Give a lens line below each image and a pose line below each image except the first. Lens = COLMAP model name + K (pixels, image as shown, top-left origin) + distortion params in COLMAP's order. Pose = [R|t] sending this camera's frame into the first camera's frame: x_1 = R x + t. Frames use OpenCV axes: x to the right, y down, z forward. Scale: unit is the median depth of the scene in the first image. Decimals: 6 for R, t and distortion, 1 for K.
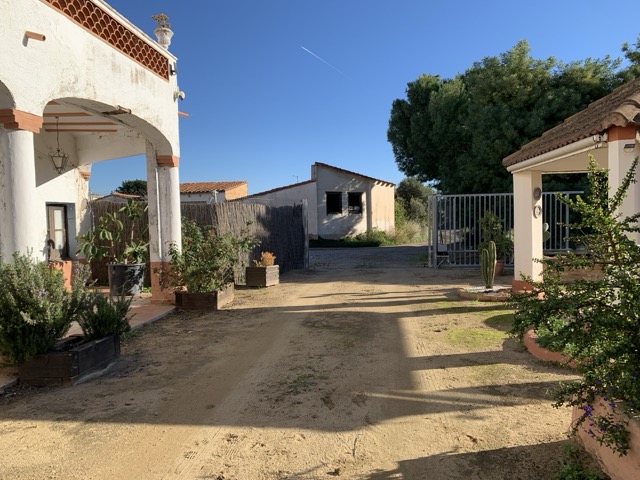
lens RADIAL K [[493.0, 0, 322.3], [0, 493.0, 238.6], [0, 0, 1]] dist [-0.003271, -0.002699]
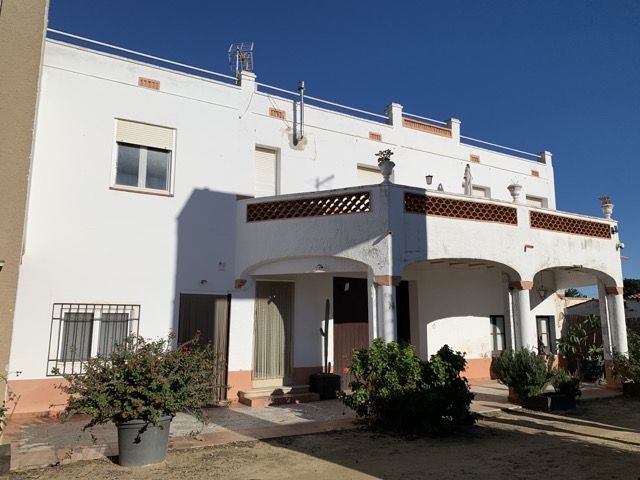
lens RADIAL K [[488.1, 0, 320.0], [0, 488.1, 240.0], [0, 0, 1]] dist [0.003827, 0.002971]
pose [[0.600375, -0.103913, -0.792939, 0.344405], [-0.051488, 0.984442, -0.167994, -0.015025], [0.798059, 0.141686, 0.585685, -0.599332]]
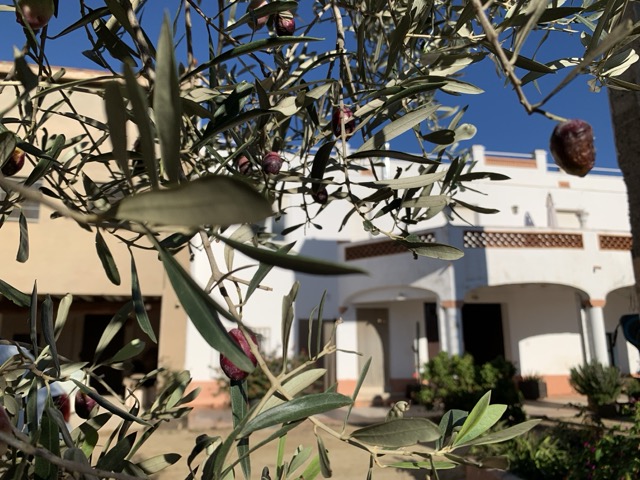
lens RADIAL K [[493.0, 0, 322.3], [0, 493.0, 238.6], [0, 0, 1]] dist [-0.003271, -0.002699]
pose [[0.332094, -0.179490, -0.926011, 0.718130], [-0.041802, 0.977963, -0.204551, -0.000961], [0.942320, 0.106640, 0.317273, -0.614507]]
